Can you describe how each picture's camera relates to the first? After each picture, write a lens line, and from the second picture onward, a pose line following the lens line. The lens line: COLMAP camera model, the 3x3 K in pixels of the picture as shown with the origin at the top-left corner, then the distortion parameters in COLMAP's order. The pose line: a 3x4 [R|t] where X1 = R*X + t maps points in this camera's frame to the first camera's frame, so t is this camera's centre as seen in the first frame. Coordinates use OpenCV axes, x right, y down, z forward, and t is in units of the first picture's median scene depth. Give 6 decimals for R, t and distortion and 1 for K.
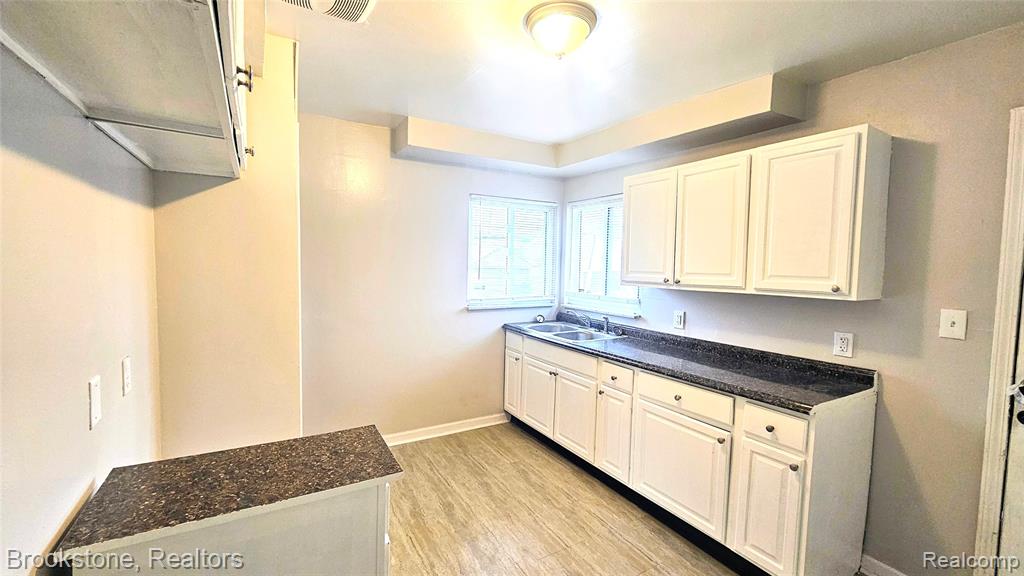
lens RADIAL K [[420.7, 0, 505.8], [0, 420.7, 286.3], [0, 0, 1]] dist [-0.000270, 0.000403]
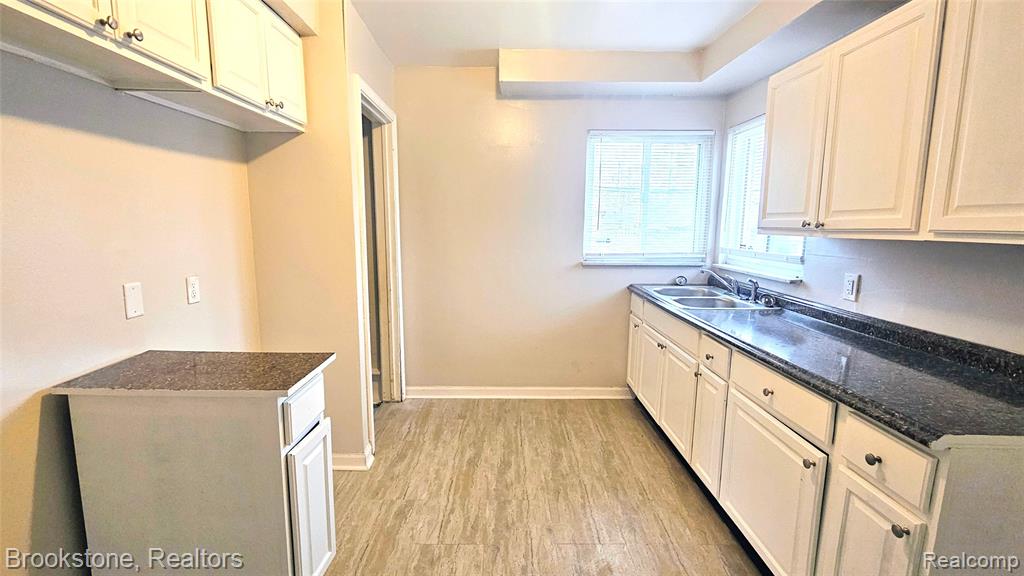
lens RADIAL K [[450.9, 0, 505.3], [0, 450.9, 286.1], [0, 0, 1]] dist [0.000116, -0.000318]
pose [[0.864293, 0.057595, -0.499681, 0.308599], [-0.018547, 0.996396, 0.082769, 0.031015], [0.502647, -0.062269, 0.862246, 0.127180]]
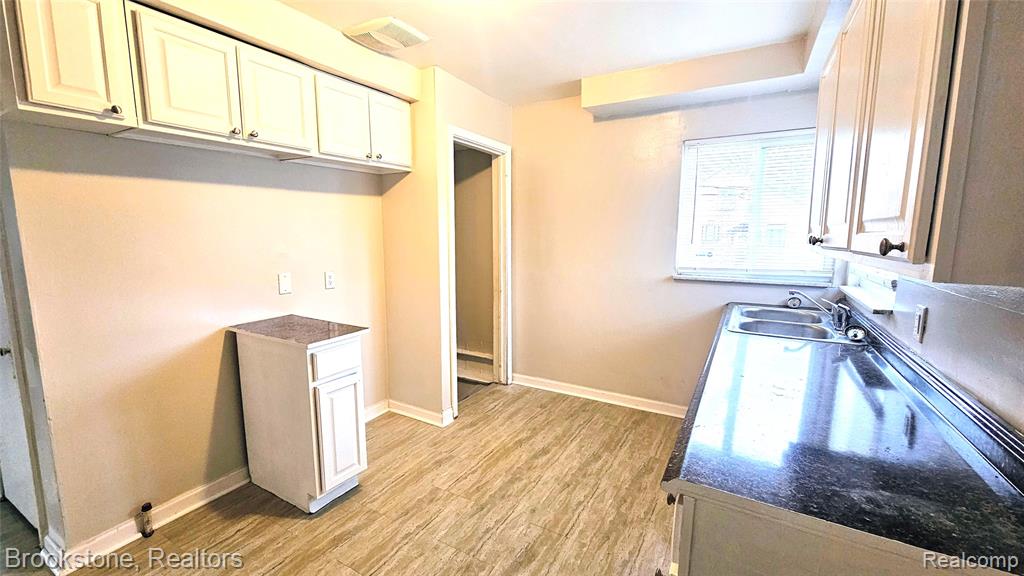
lens RADIAL K [[420.7, 0, 505.8], [0, 420.7, 286.3], [0, 0, 1]] dist [-0.000270, 0.000403]
pose [[0.489201, 0.094513, -0.867035, 0.620807], [-0.041323, 0.995506, 0.085202, 0.014990], [0.871192, -0.005852, 0.490908, 0.346786]]
